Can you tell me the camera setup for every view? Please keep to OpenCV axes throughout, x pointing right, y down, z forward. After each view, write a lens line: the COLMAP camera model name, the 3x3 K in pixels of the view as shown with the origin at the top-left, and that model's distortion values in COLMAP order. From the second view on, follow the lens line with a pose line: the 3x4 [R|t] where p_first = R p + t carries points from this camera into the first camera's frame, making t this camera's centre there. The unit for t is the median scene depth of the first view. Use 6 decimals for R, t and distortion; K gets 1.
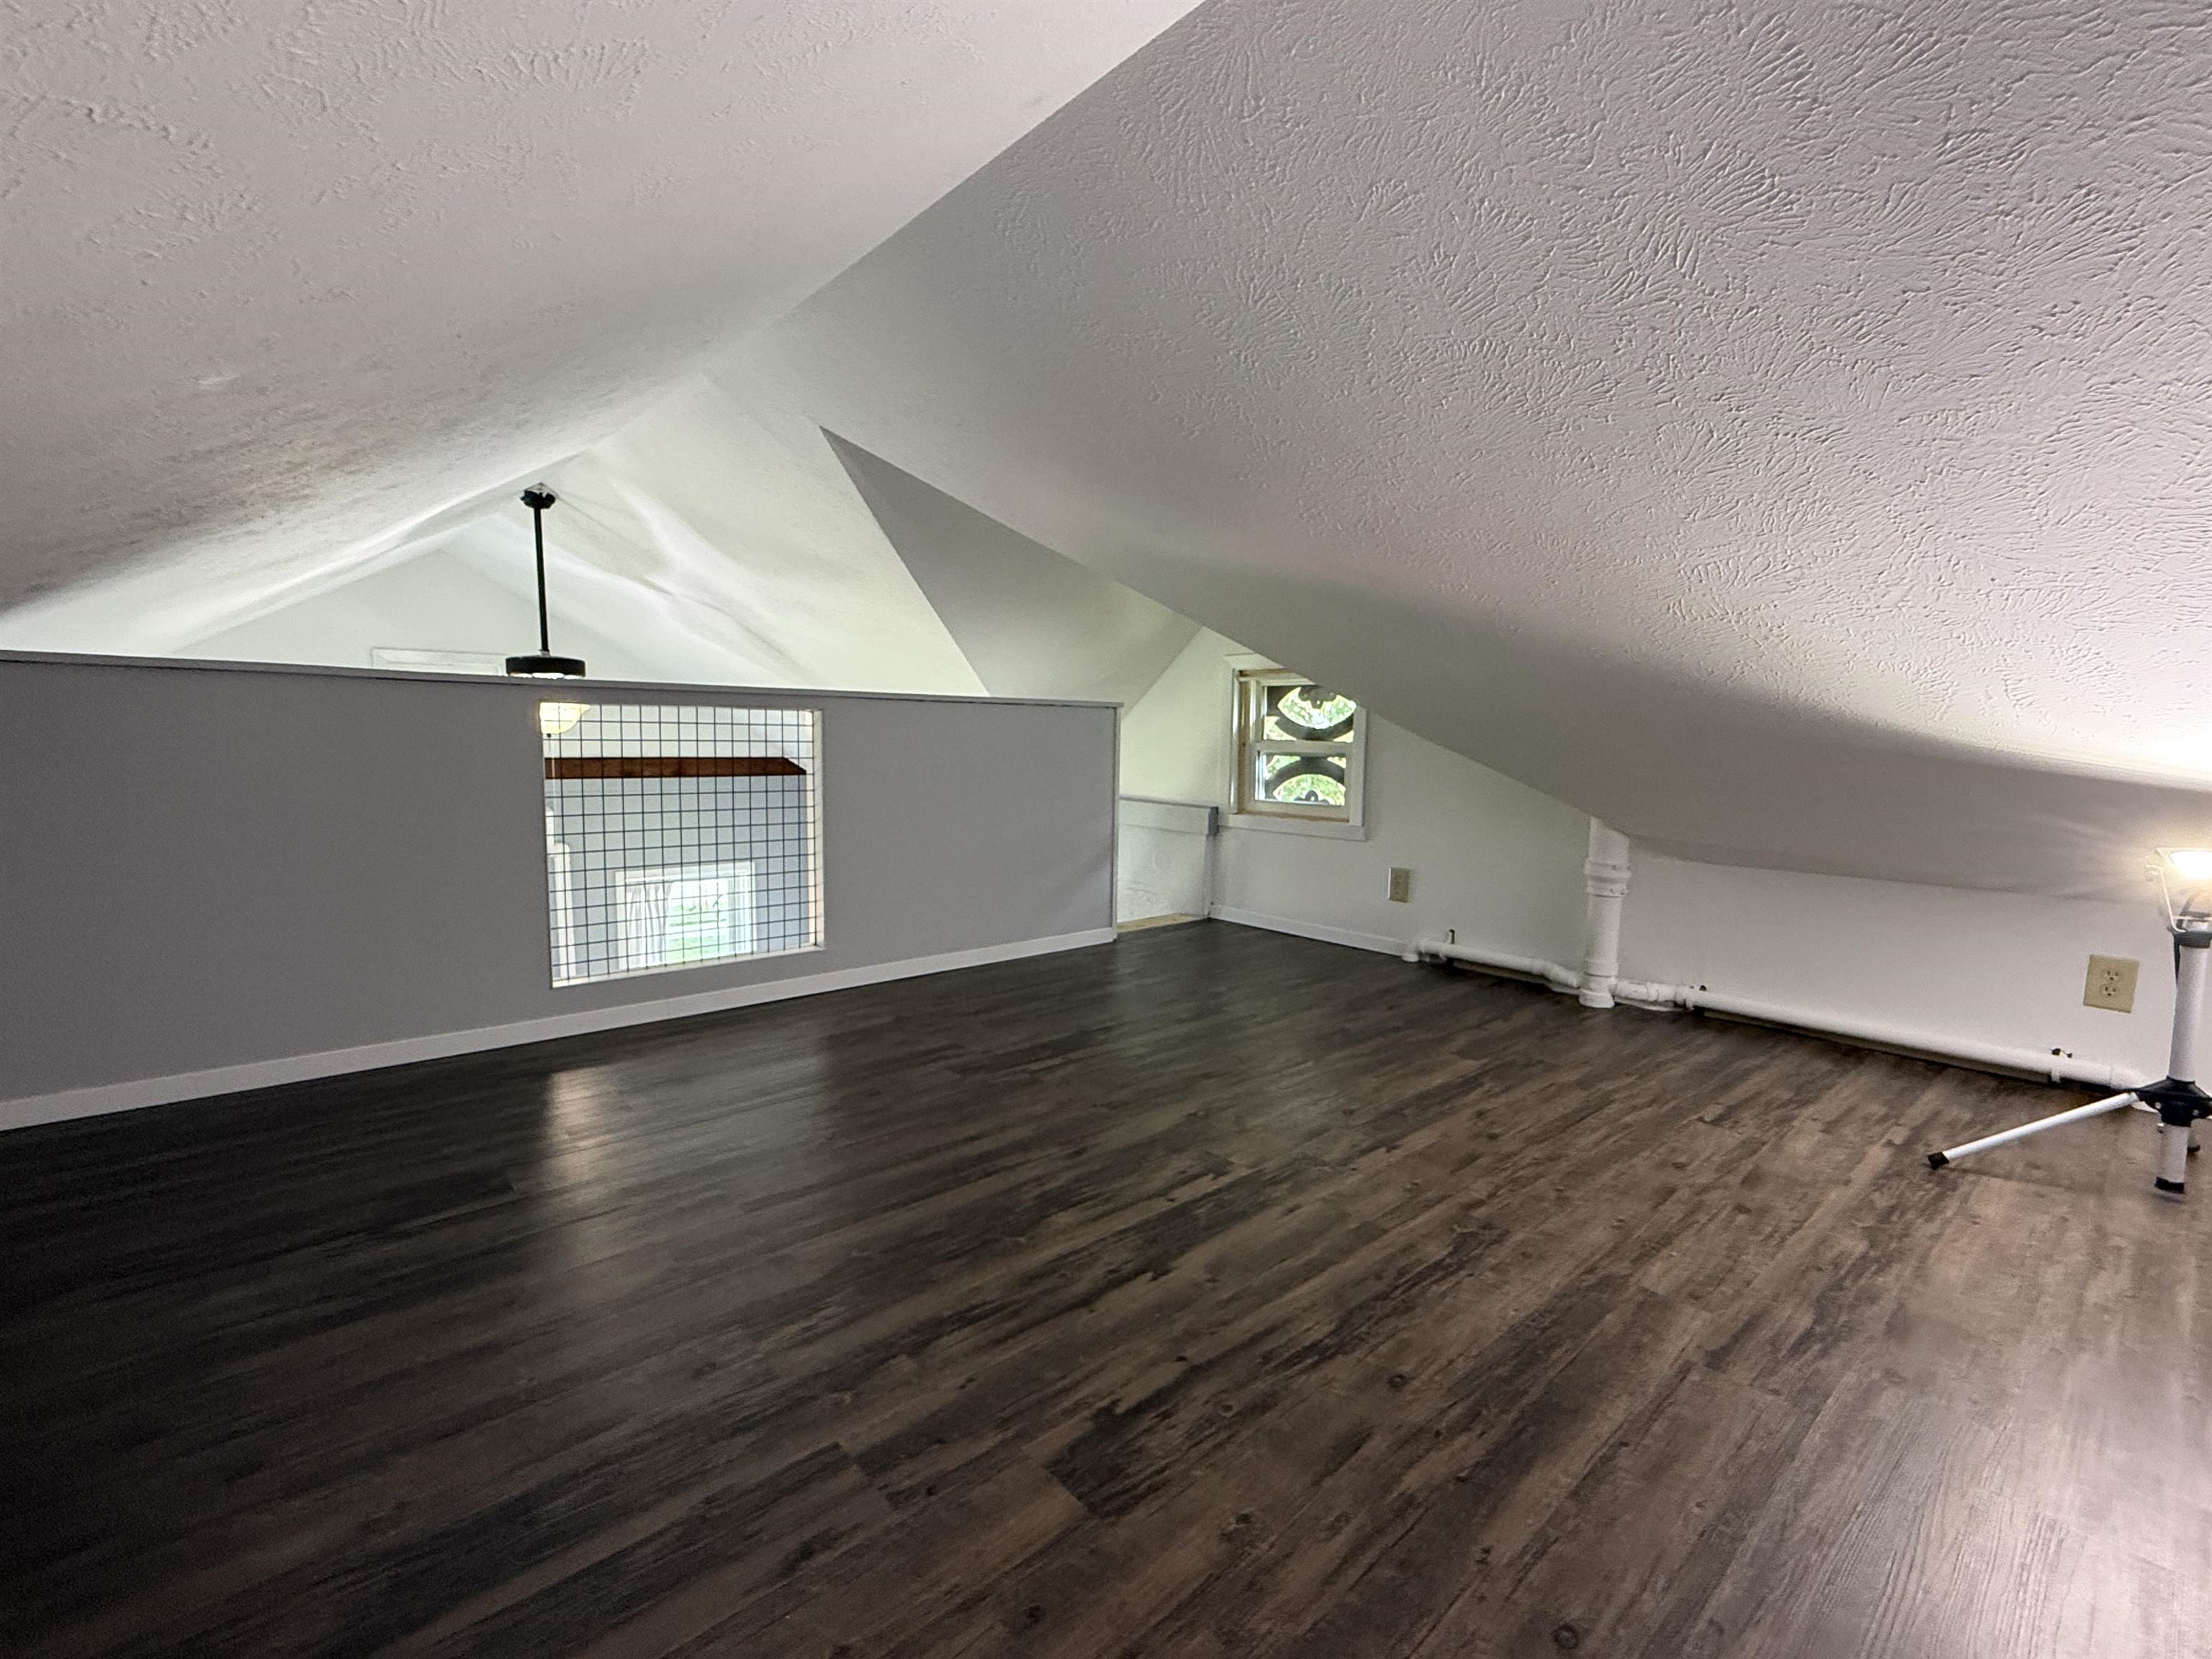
lens RADIAL K [[970.7, 0, 1108.4], [0, 970.7, 830.3], [0, 0, 1]] dist [0.000624, -0.000140]
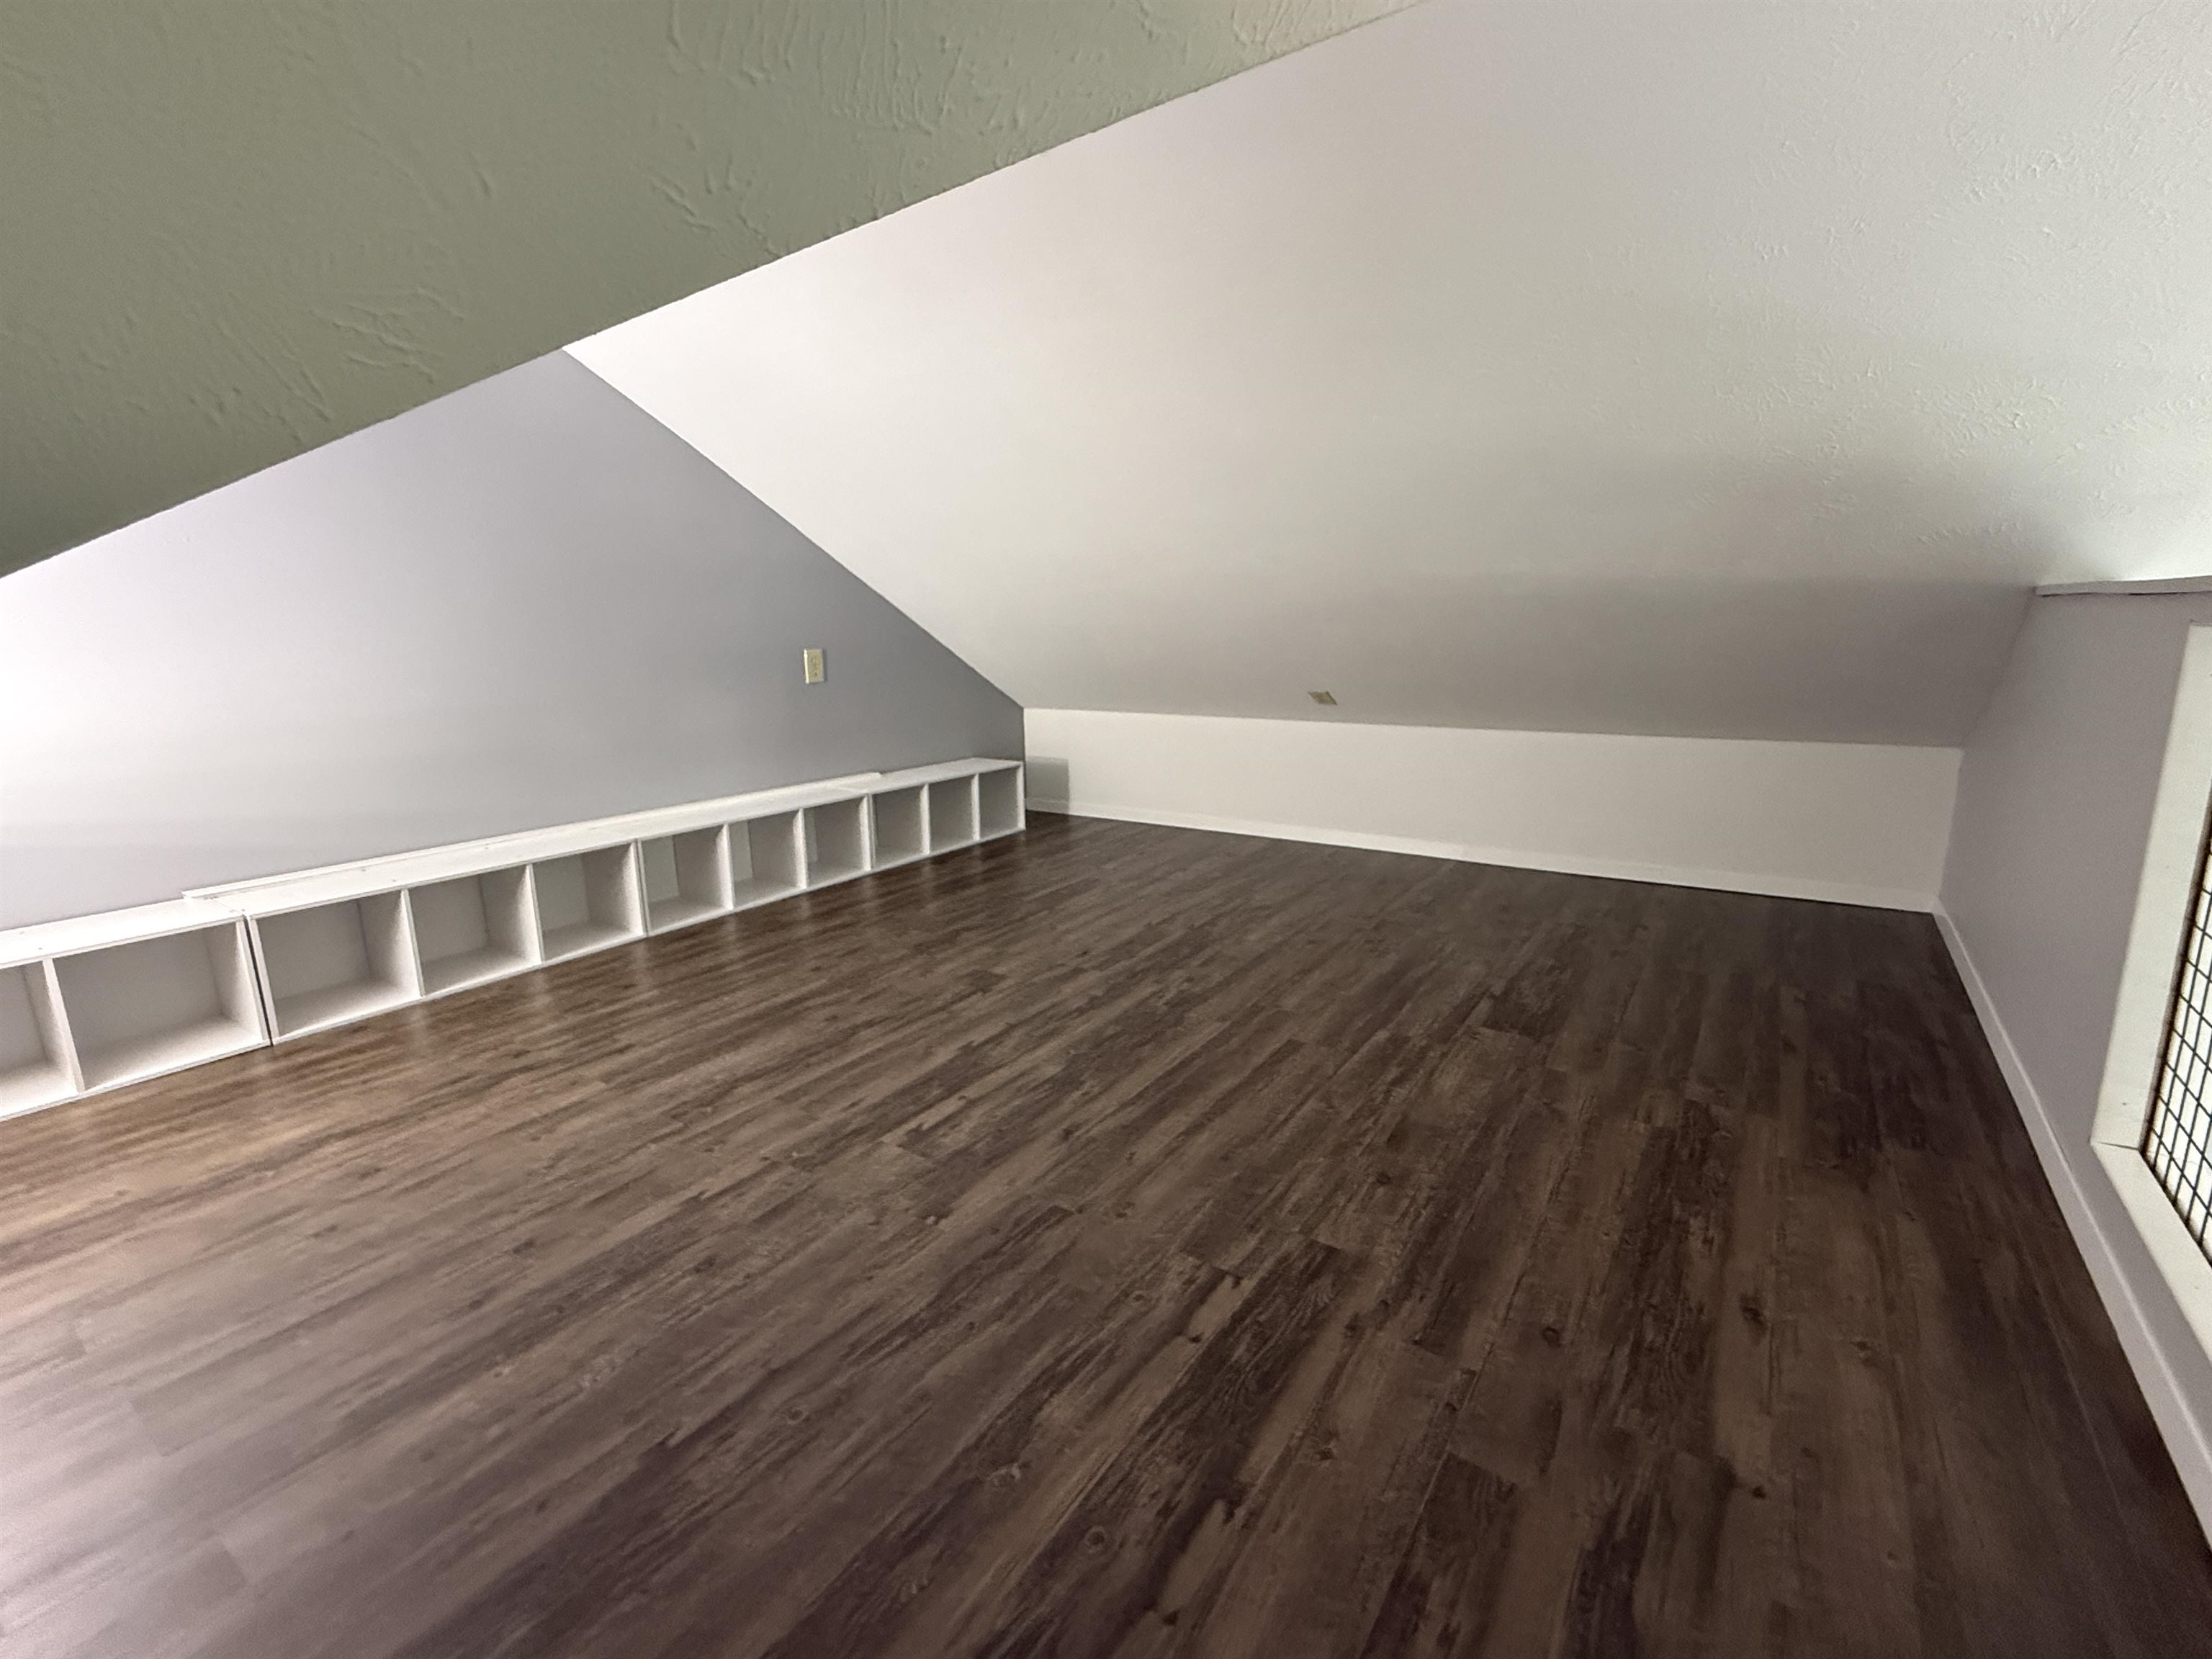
lens RADIAL K [[970.7, 0, 1103.8], [0, 970.7, 824.1], [0, 0, 1]] dist [0.000624, -0.000140]
pose [[-0.970401, 0.049678, -0.236336, 0.156365], [-0.022829, 0.955363, 0.294552, -0.247082], [0.240419, 0.291229, -0.925951, 1.990720]]
